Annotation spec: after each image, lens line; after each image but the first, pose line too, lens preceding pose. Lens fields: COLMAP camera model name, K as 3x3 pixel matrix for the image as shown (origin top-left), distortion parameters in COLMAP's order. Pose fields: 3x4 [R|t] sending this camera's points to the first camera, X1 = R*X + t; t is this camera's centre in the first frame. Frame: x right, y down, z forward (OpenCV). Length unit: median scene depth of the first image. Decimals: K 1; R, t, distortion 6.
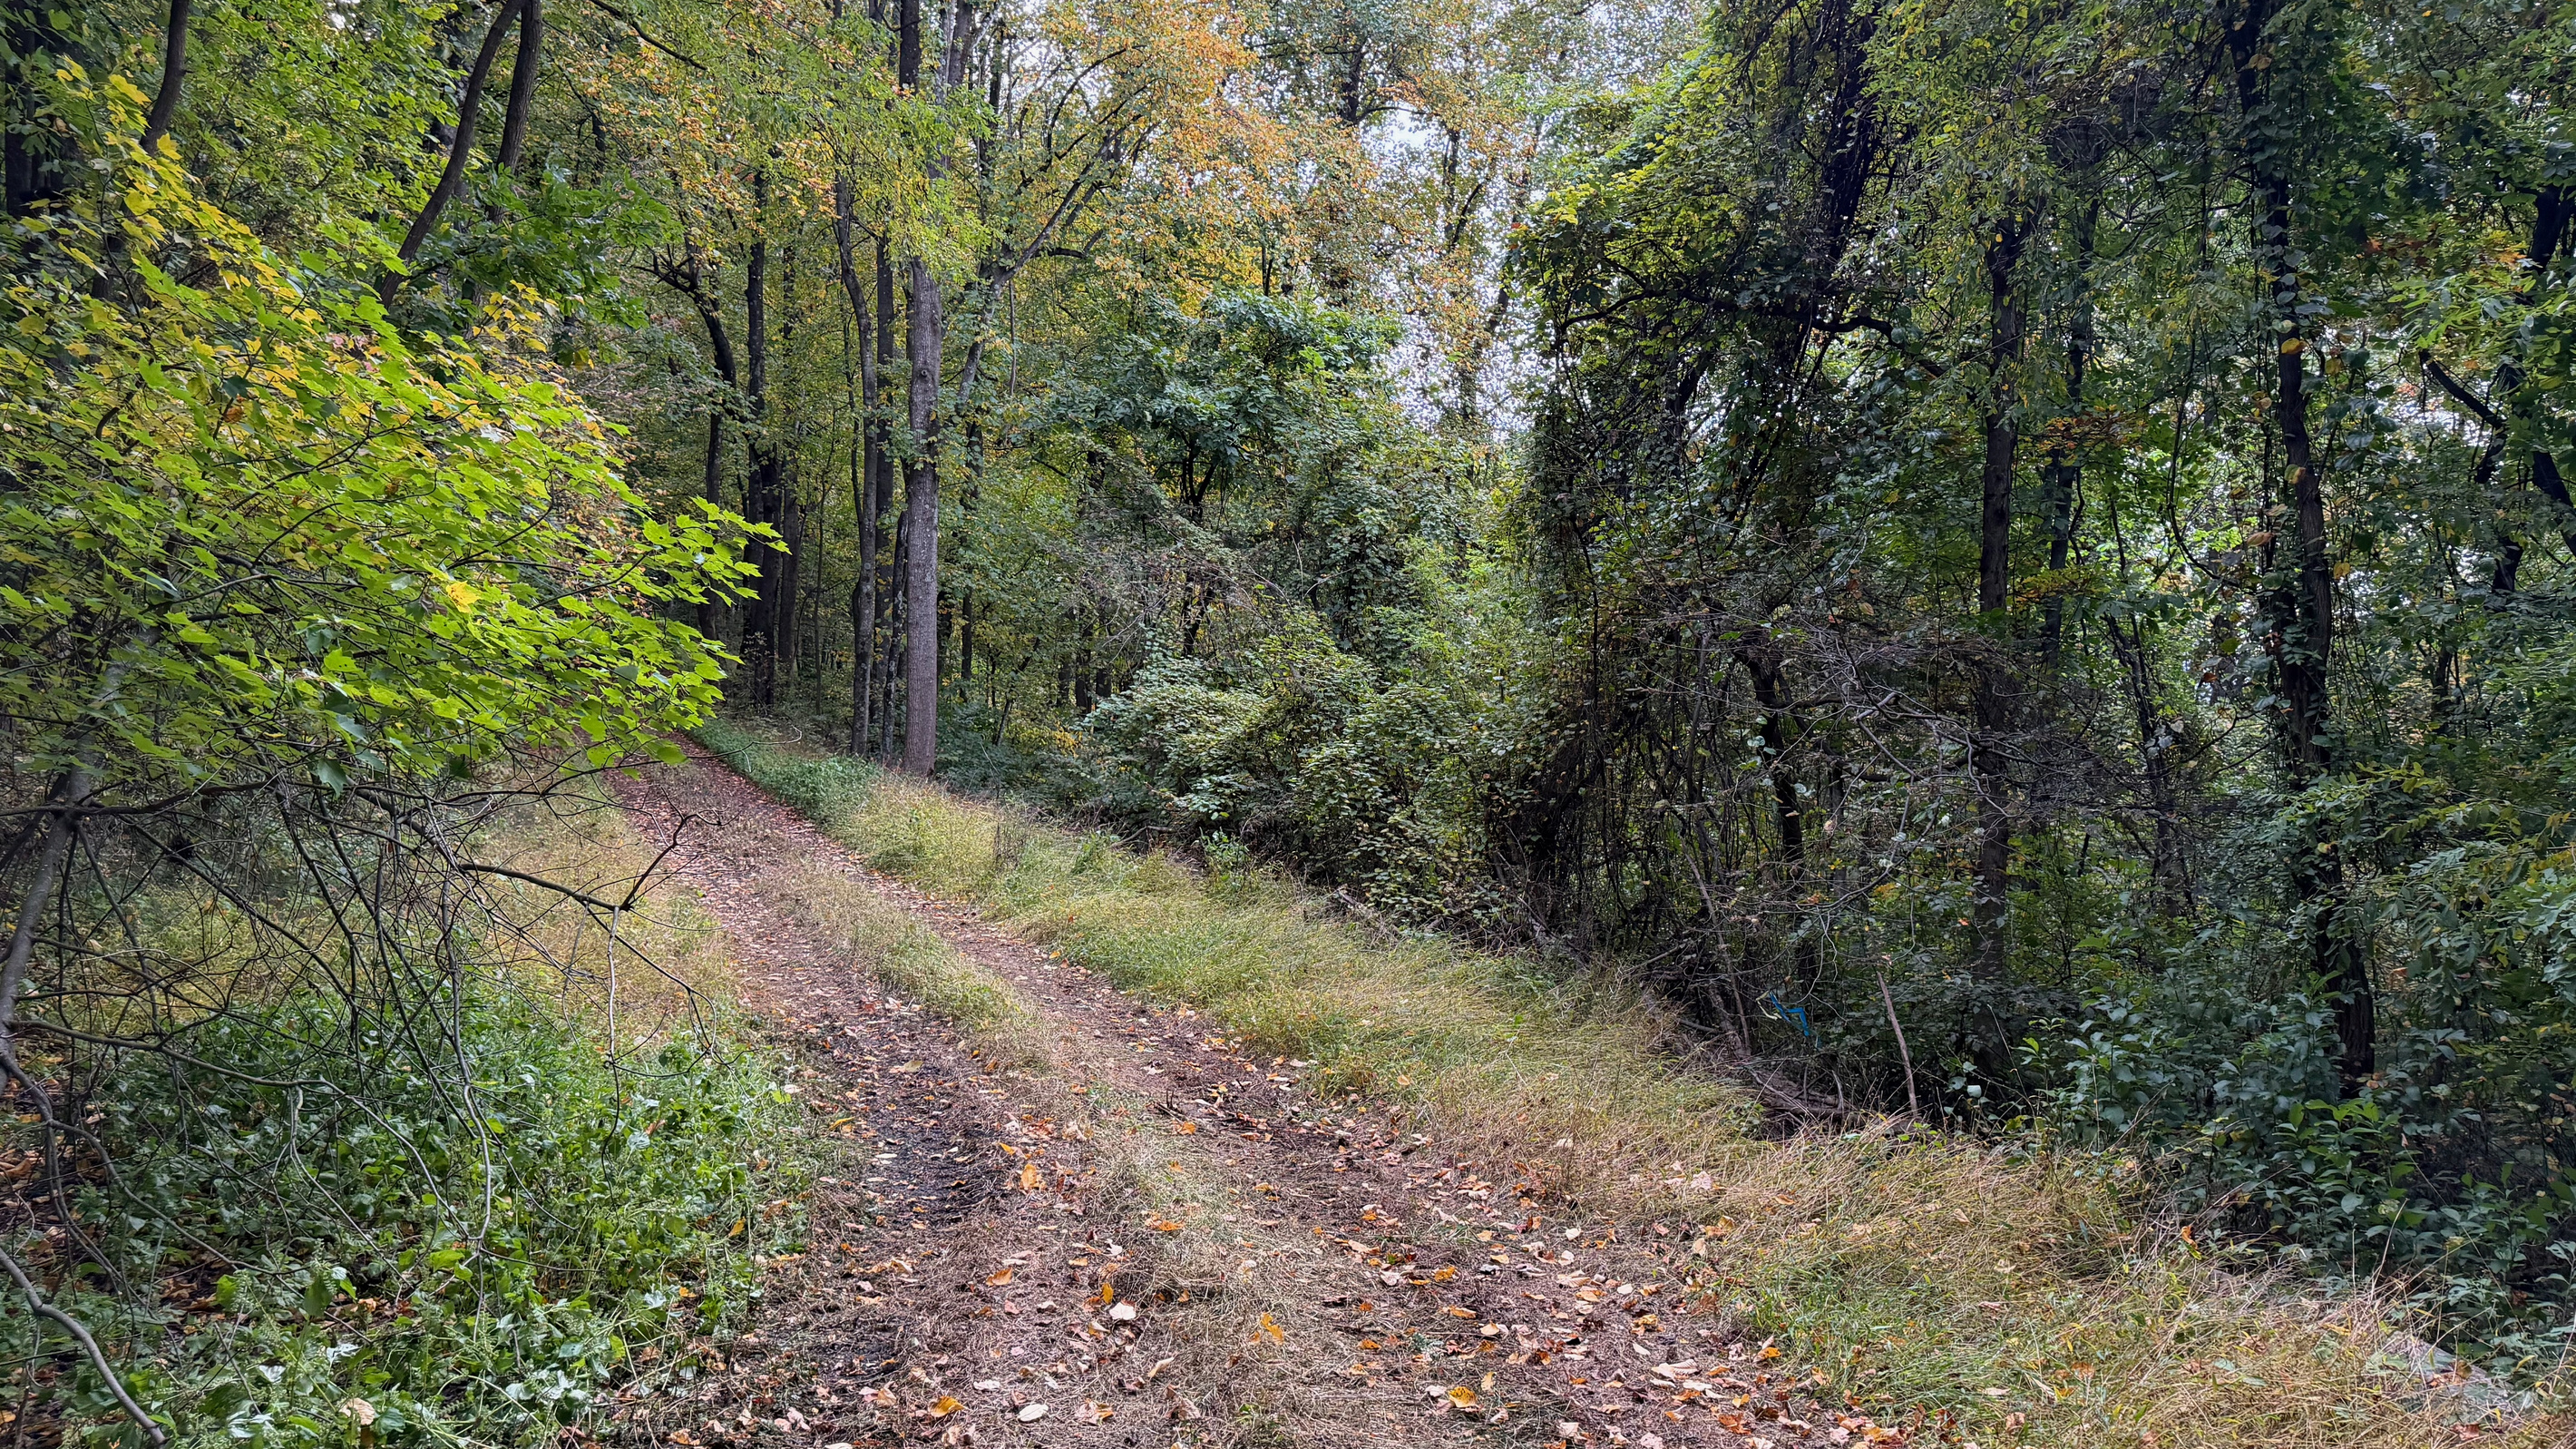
lens RADIAL K [[1901.9, 0, 1254.9], [0, 1901.9, 730.4], [0, 0, 1]] dist [0.183728, -0.234617]
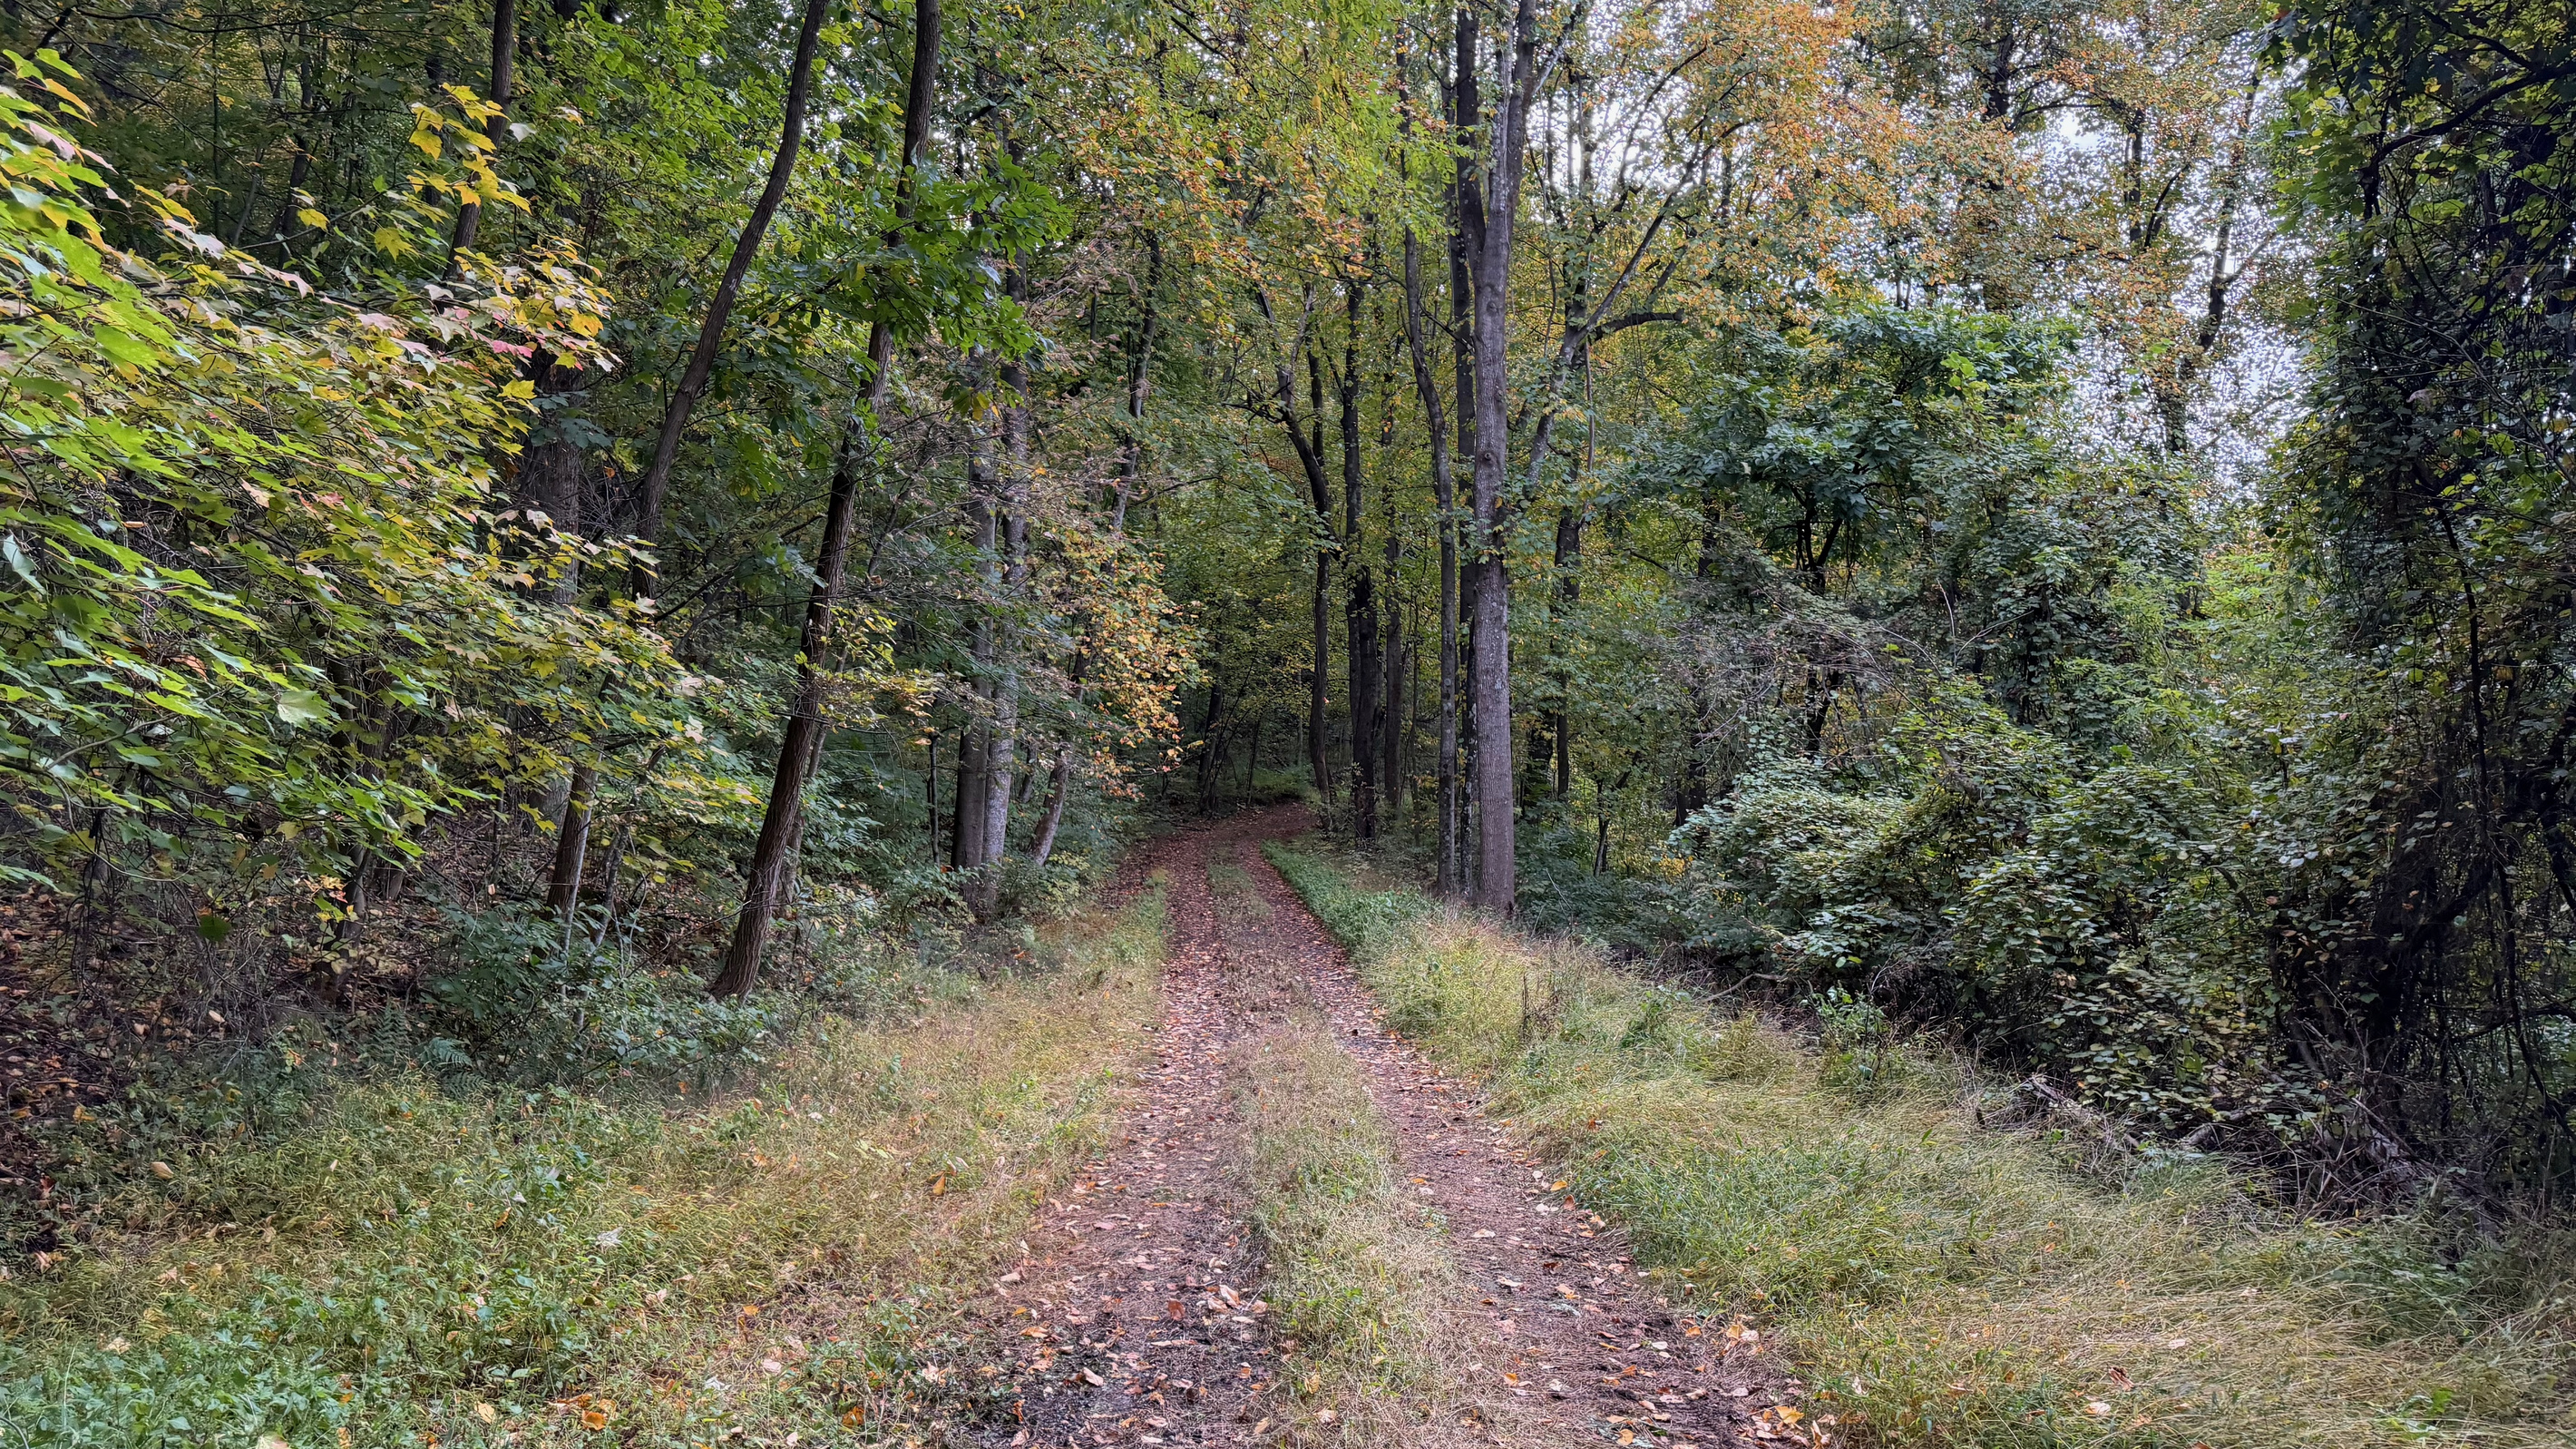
lens RADIAL K [[1805.9, 0, 1276.7], [0, 1805.9, 737.0], [0, 0, 1]] dist [0.170966, -0.332976]
pose [[0.941024, -0.049372, -0.334718, 0.013247], [0.025280, 0.996791, -0.075956, 0.006312], [0.337394, 0.063015, 0.939252, 0.235854]]
